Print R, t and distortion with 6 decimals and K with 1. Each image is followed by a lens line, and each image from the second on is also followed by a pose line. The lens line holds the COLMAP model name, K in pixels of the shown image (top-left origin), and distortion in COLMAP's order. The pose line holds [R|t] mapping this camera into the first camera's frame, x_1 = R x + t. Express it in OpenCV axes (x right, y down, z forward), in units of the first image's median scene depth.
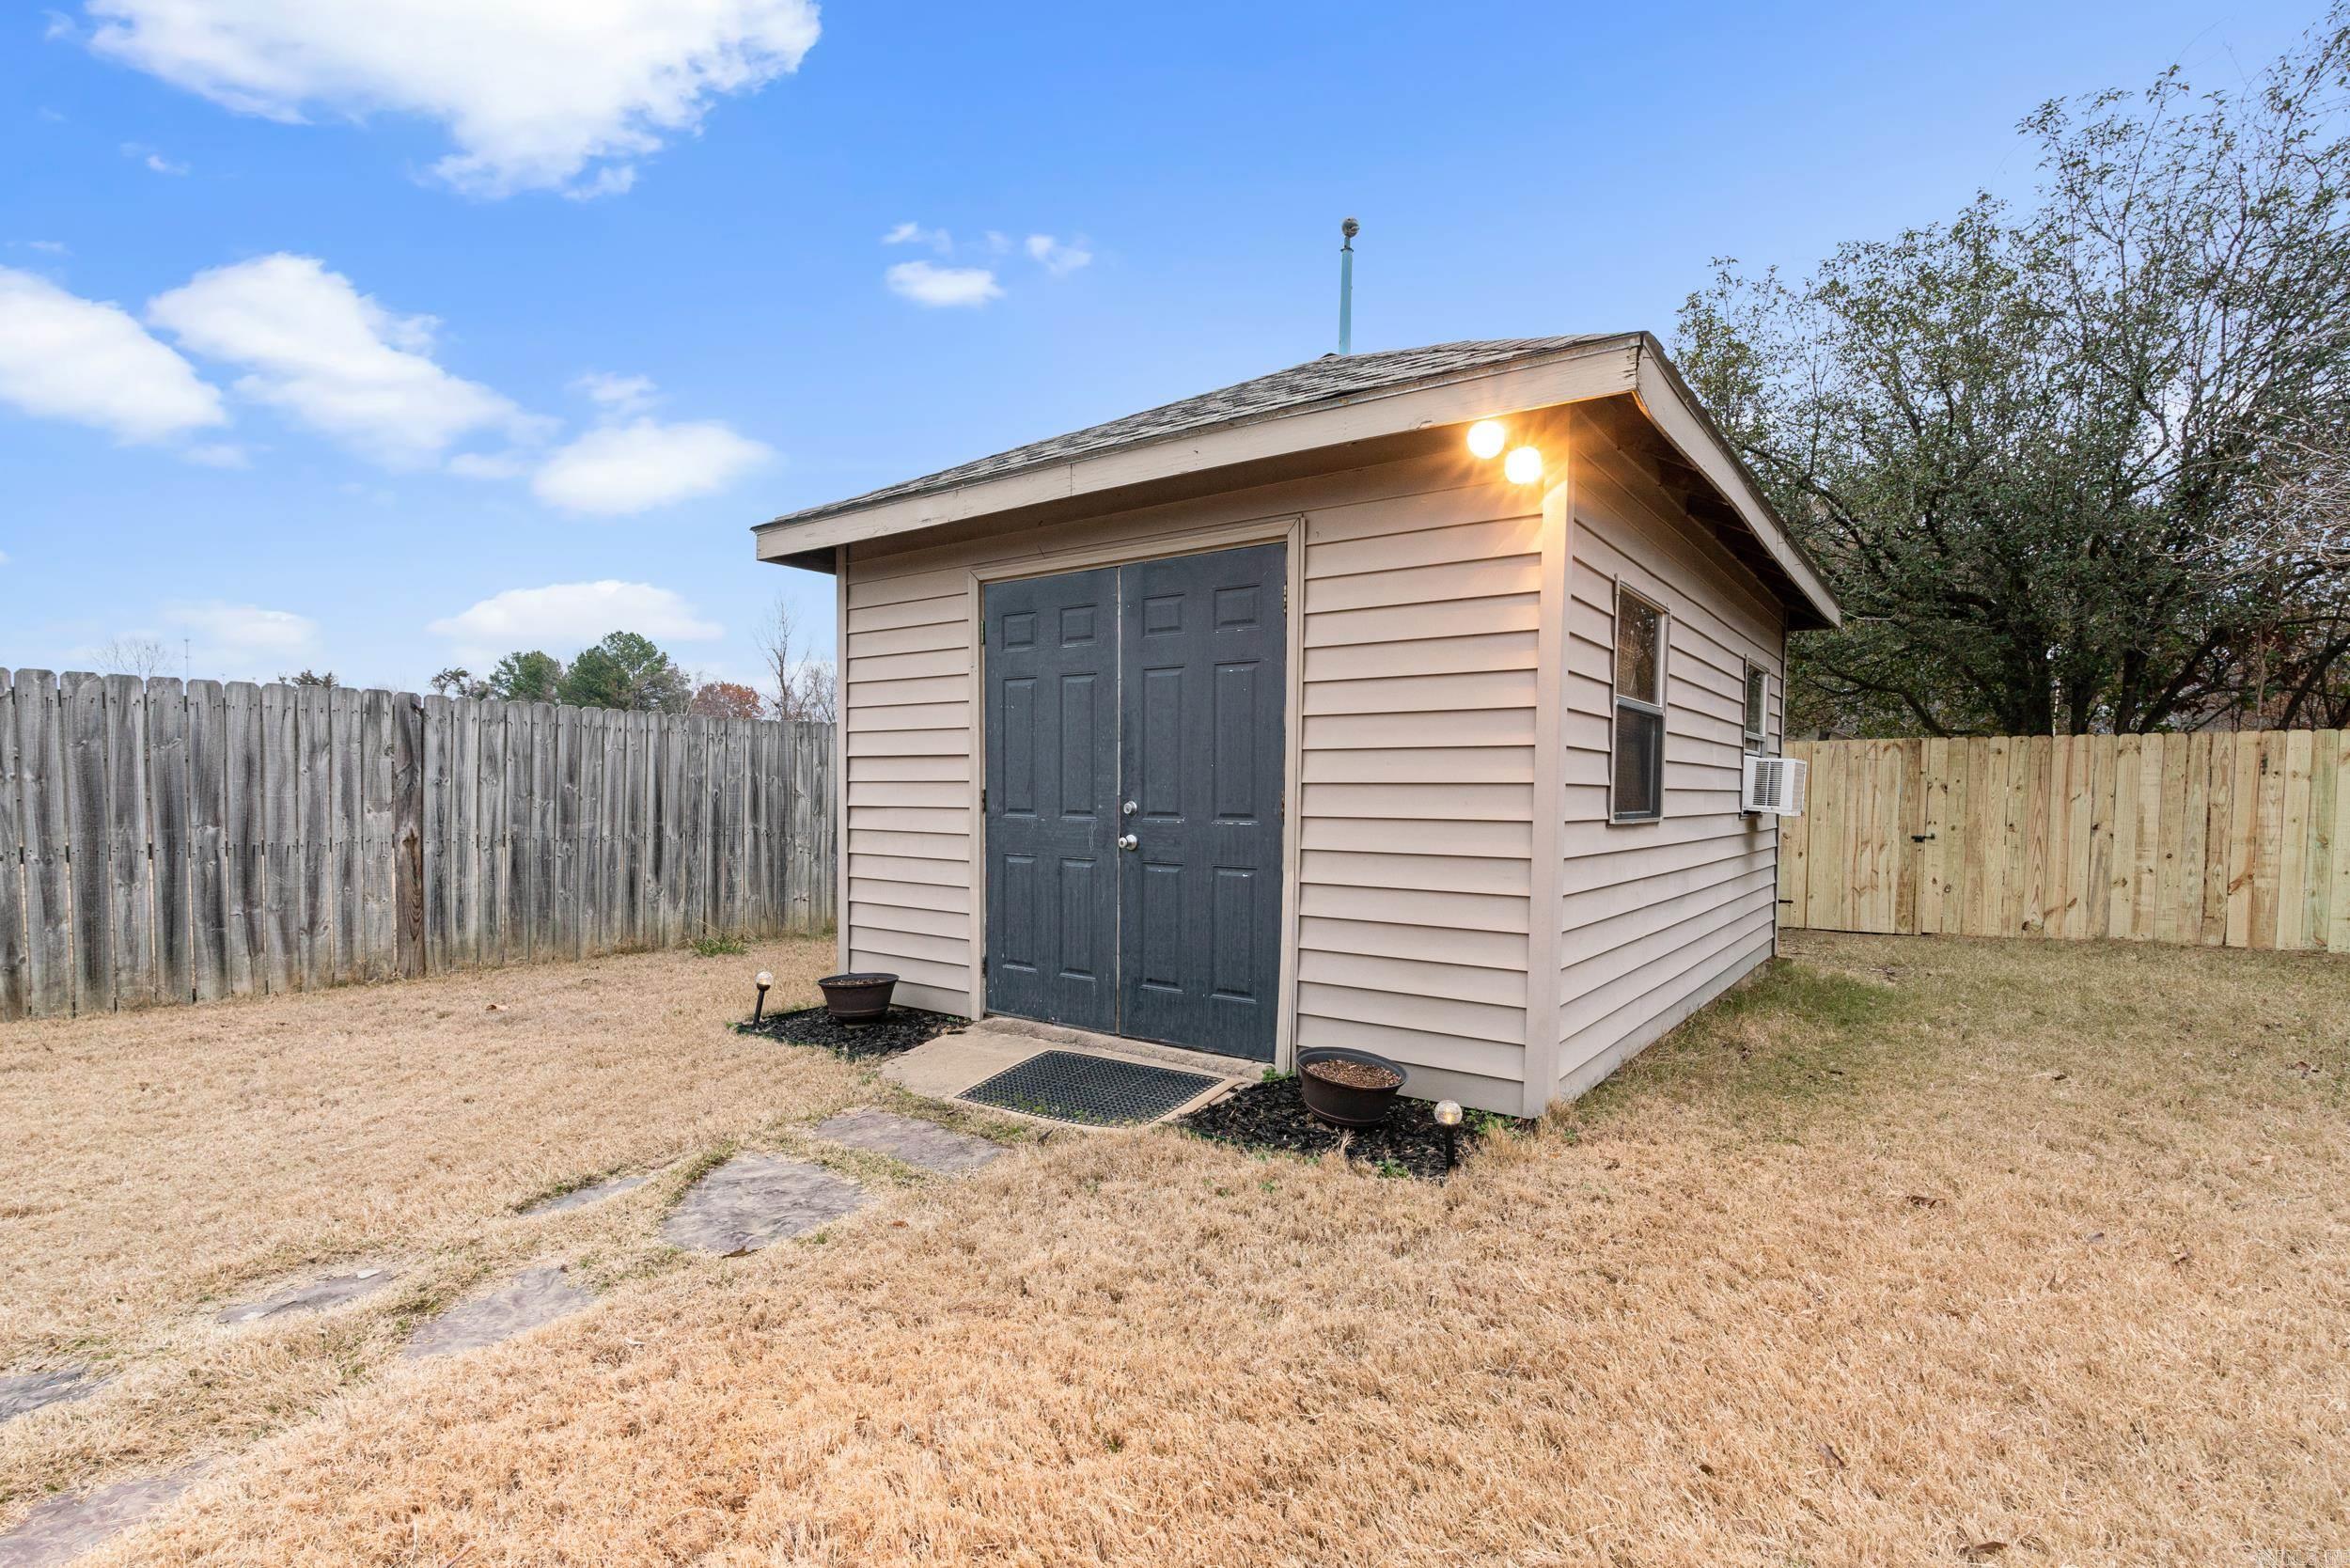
lens RADIAL K [[1113.5, 0, 1175.3], [0, 1113.5, 849.5], [0, 0, 1]] dist [-0.002289, -0.000327]
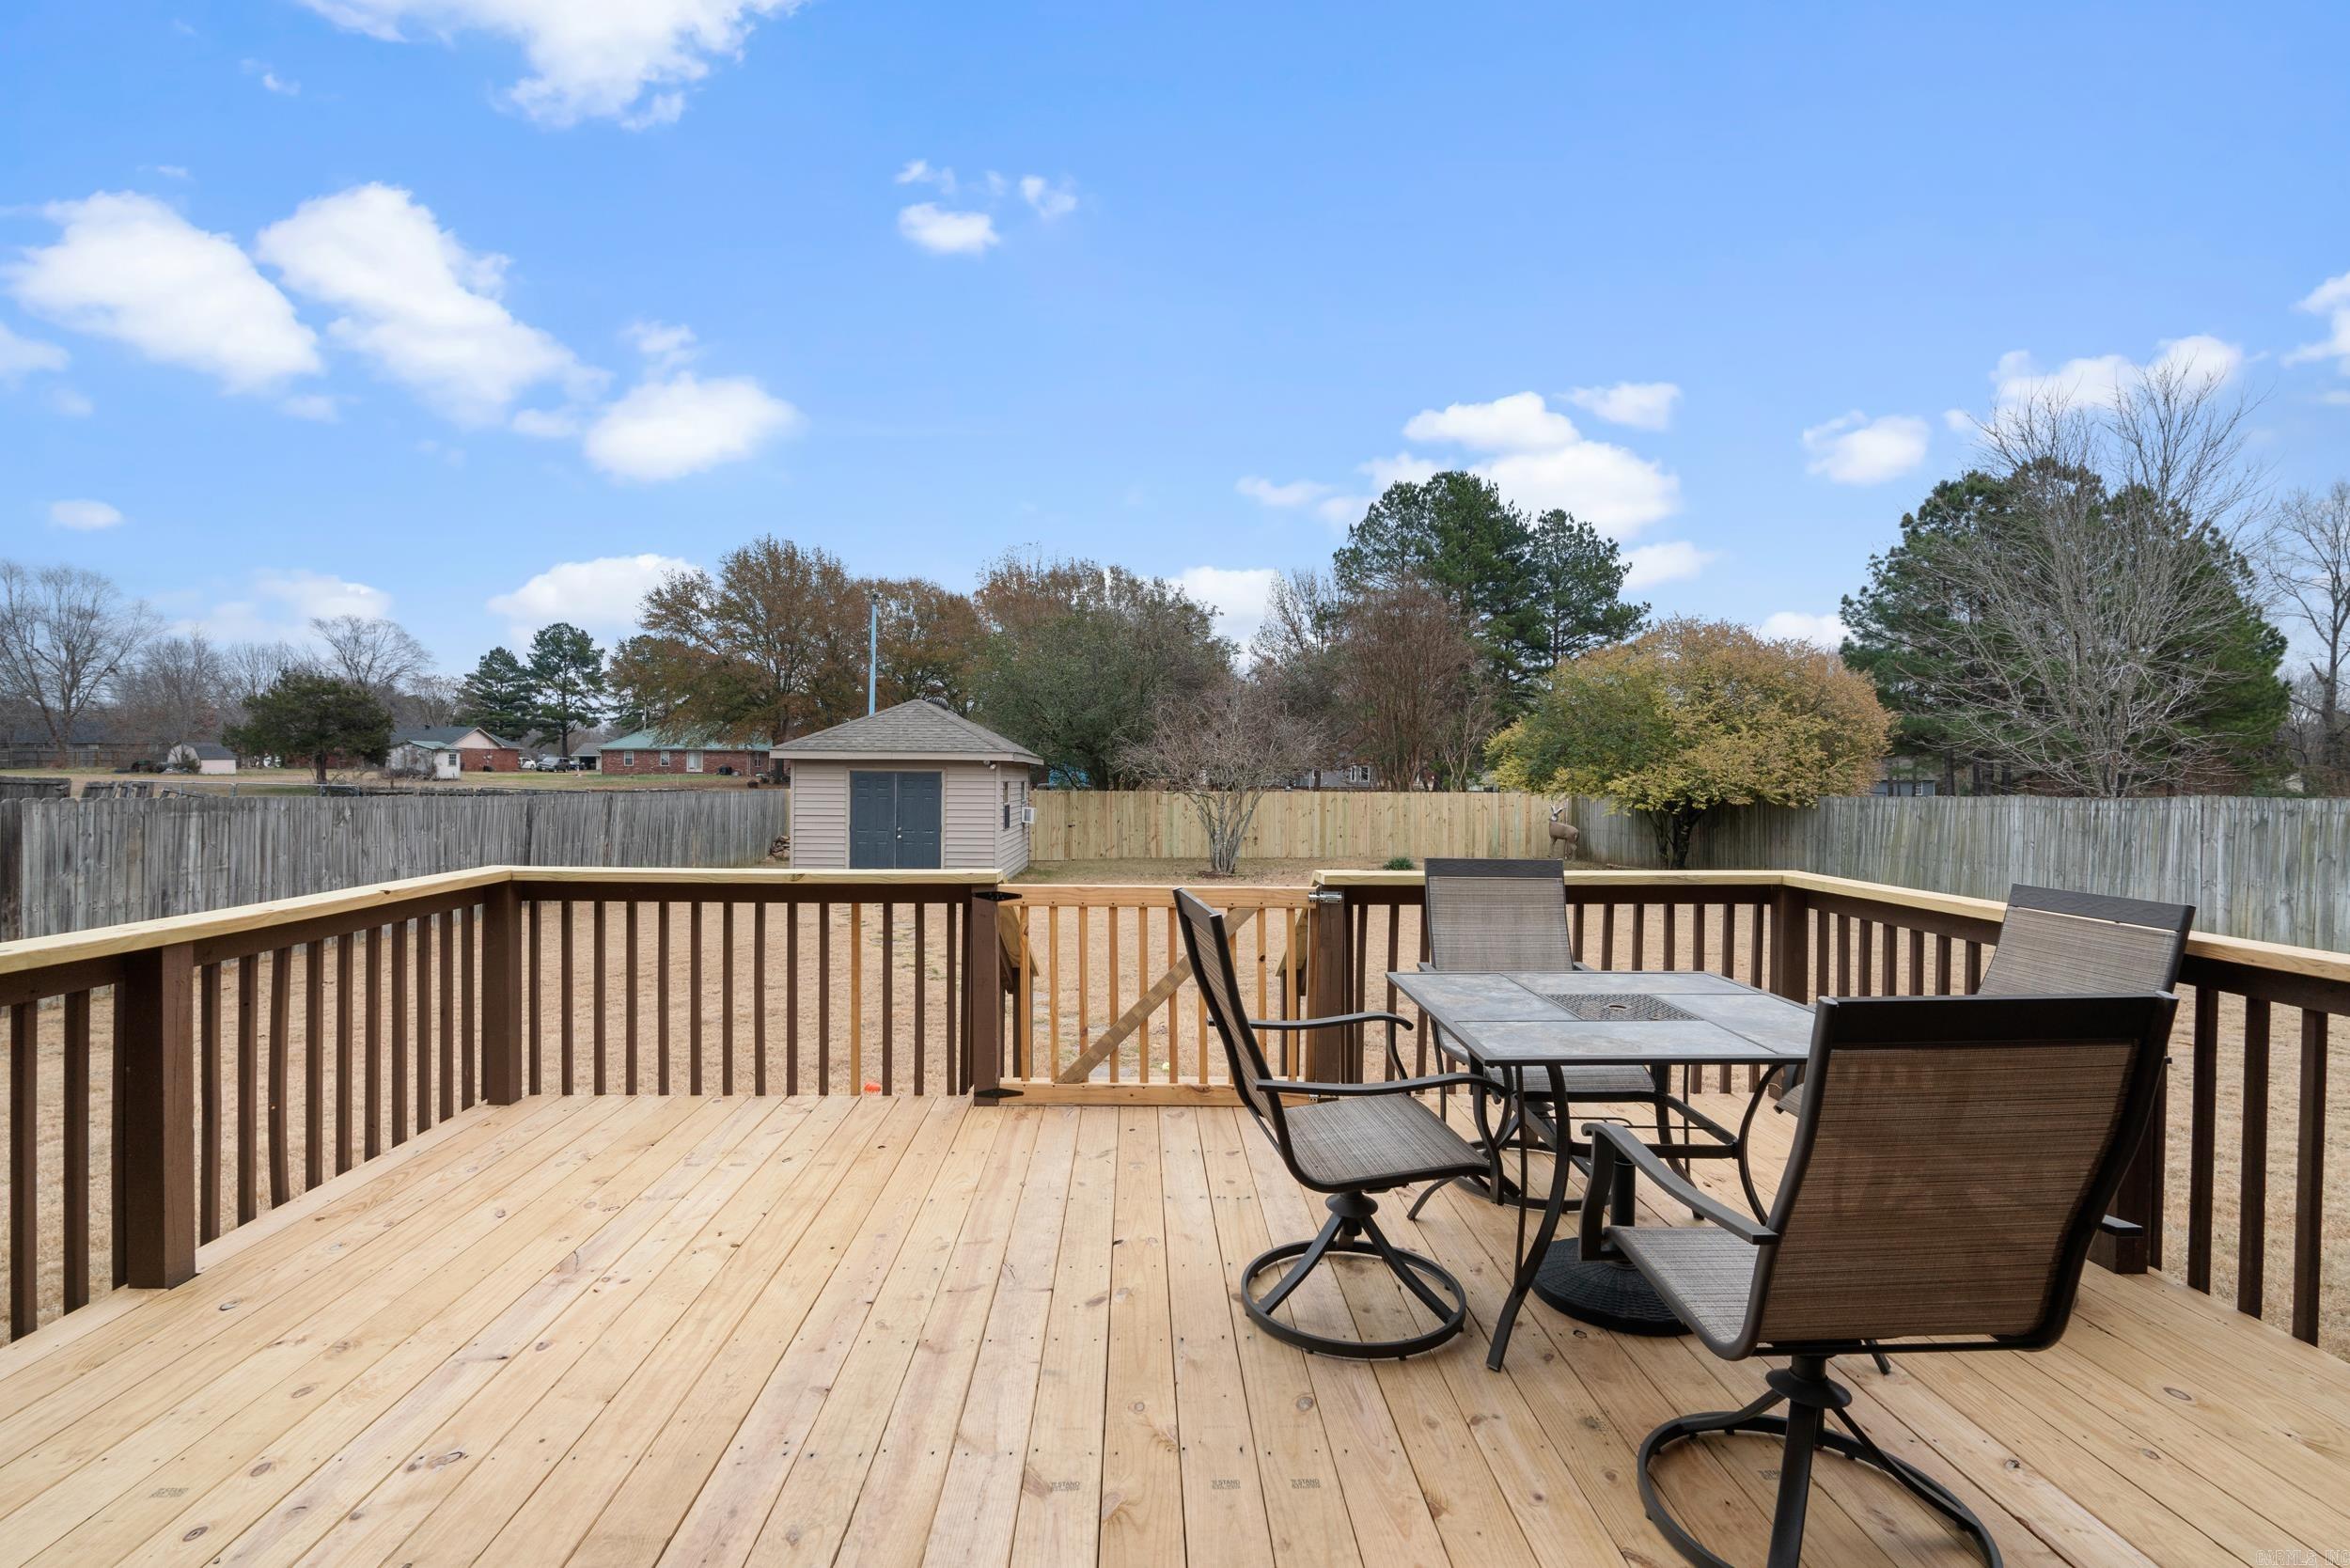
lens RADIAL K [[1086.5, 0, 1175.0], [0, 1086.5, 784.0], [0, 0, 1]] dist [-0.011522, 0.000017]
pose [[0.794032, -0.005366, 0.607853, -0.879990], [0.030320, 0.999066, -0.030787, -0.026183], [-0.607120, 0.042876, 0.793453, -1.499249]]
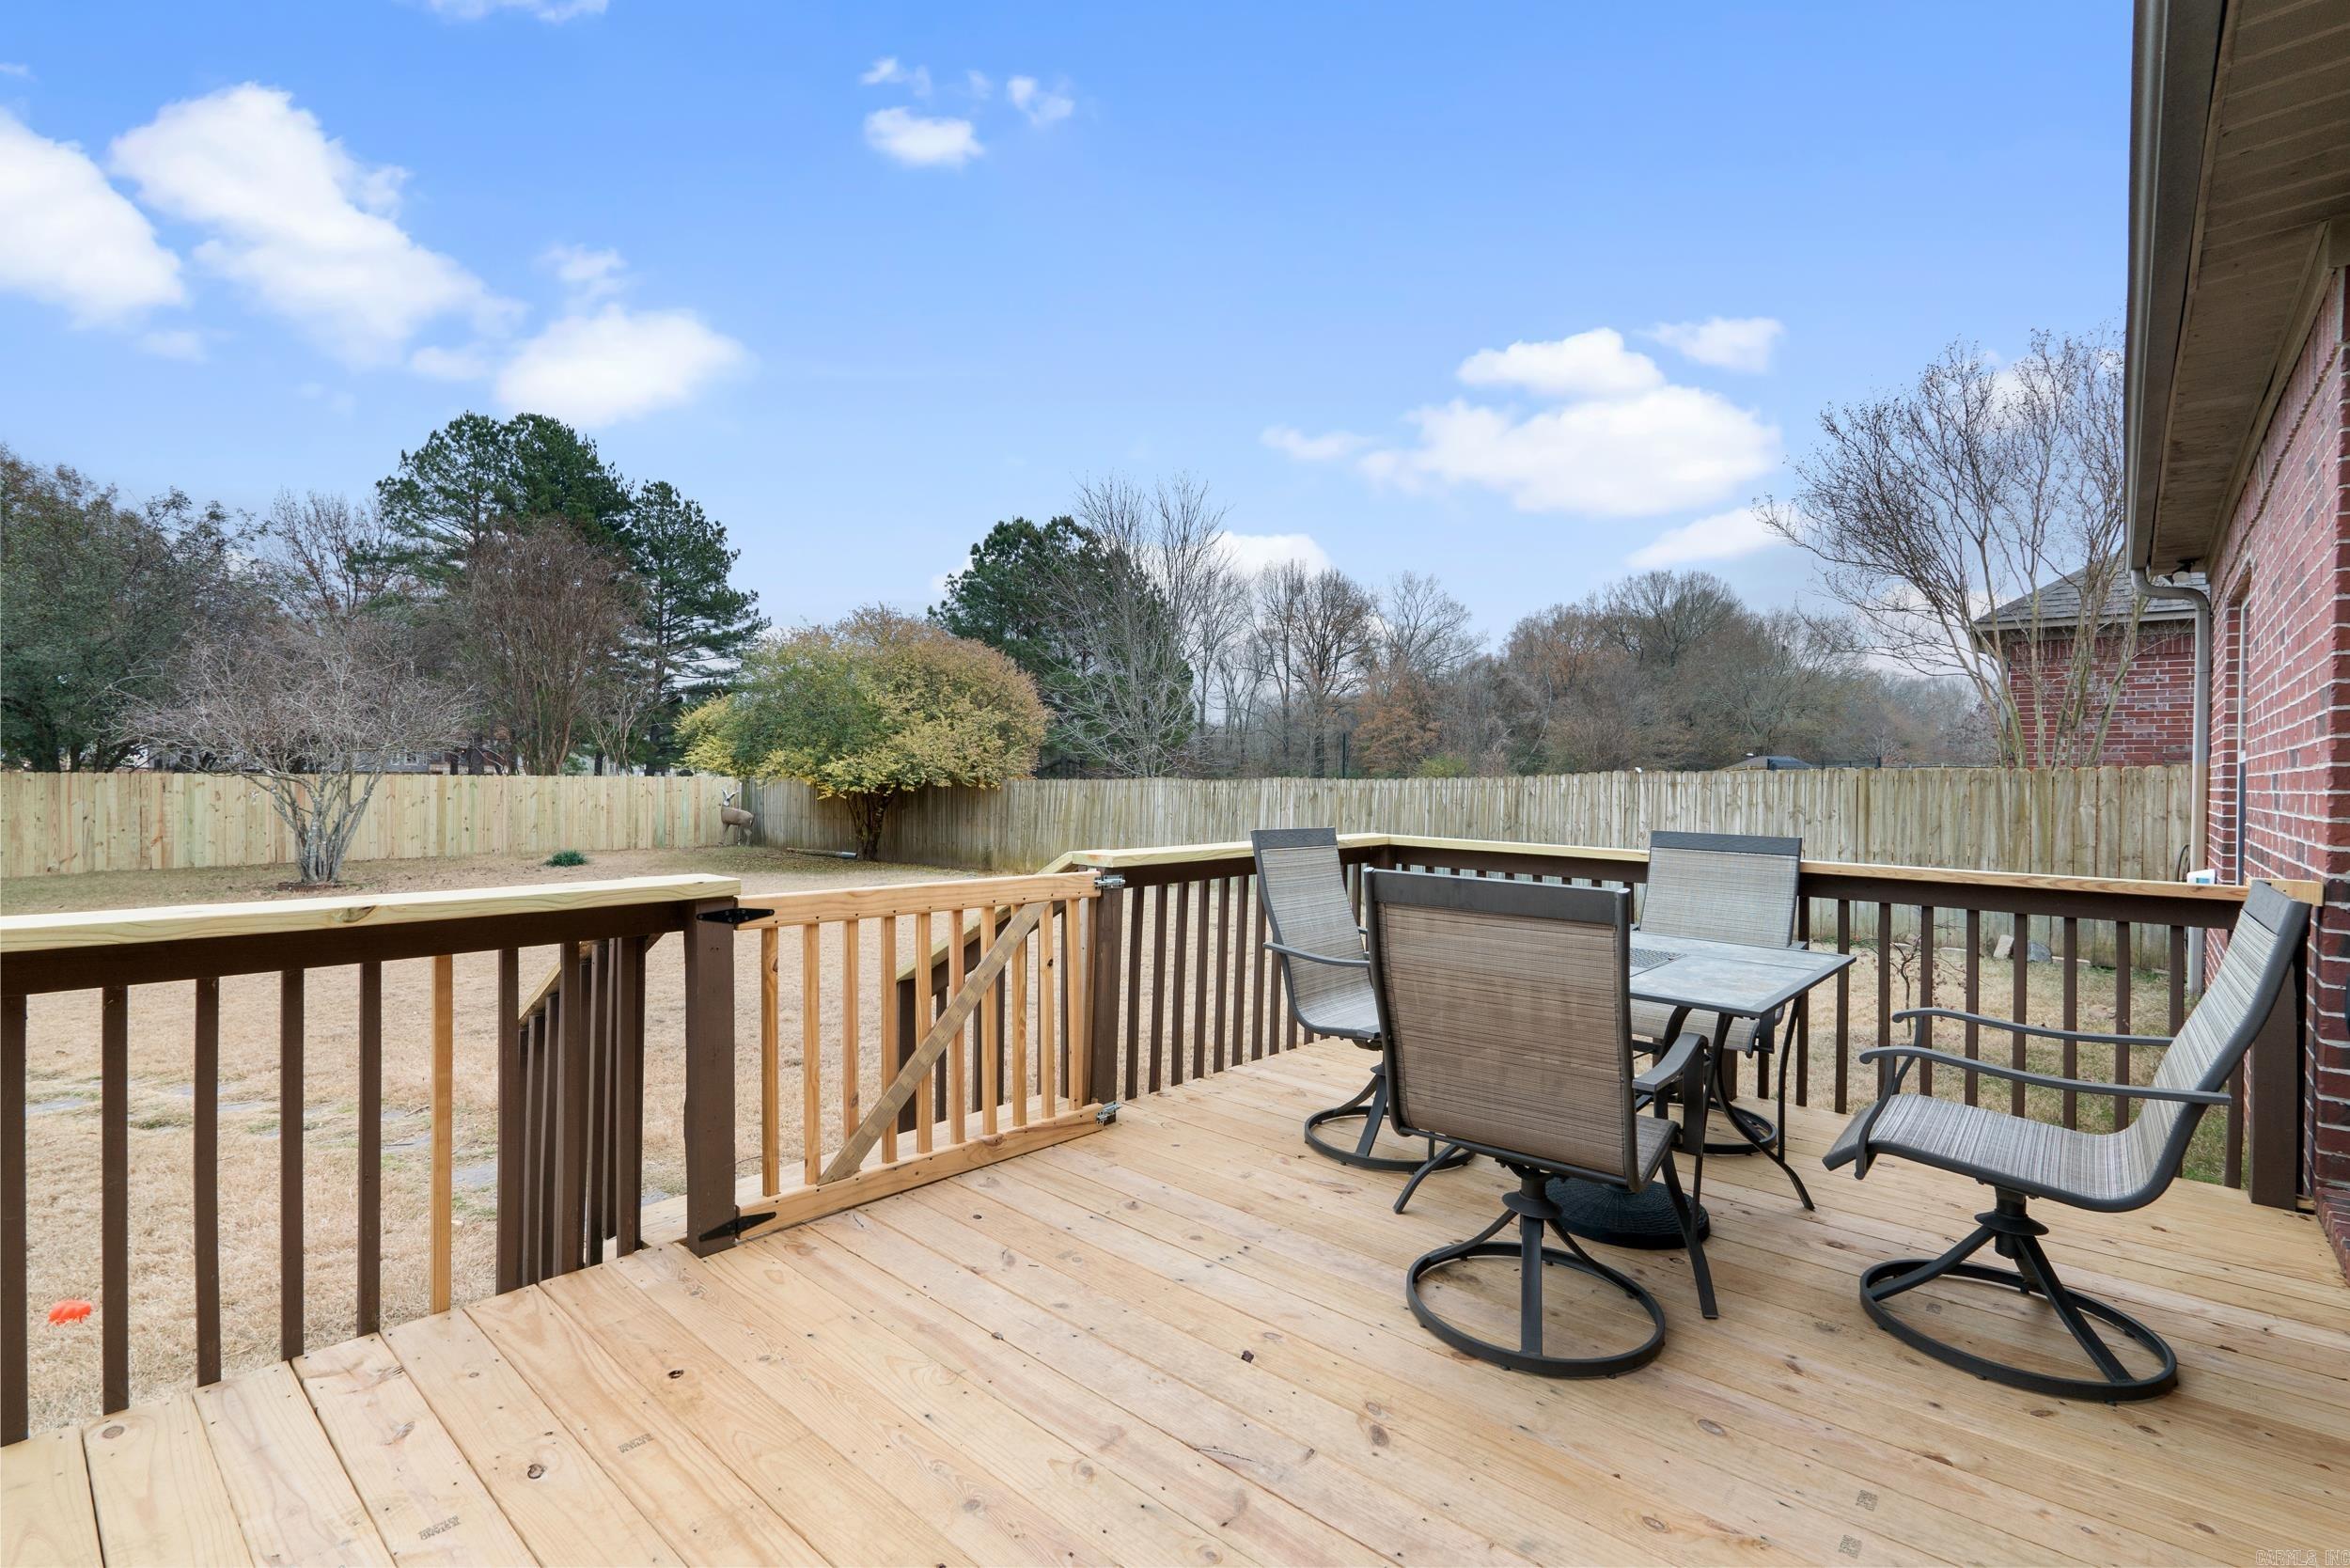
lens RADIAL K [[1074.5, 0, 1175.0], [0, 1074.5, 784.0], [0, 0, 1]] dist [-0.013329, -0.000139]
pose [[0.099262, -0.014057, 0.994962, -0.935287], [0.036953, 0.999263, 0.010431, -0.029018], [-0.994375, 0.035732, 0.099708, -1.221232]]
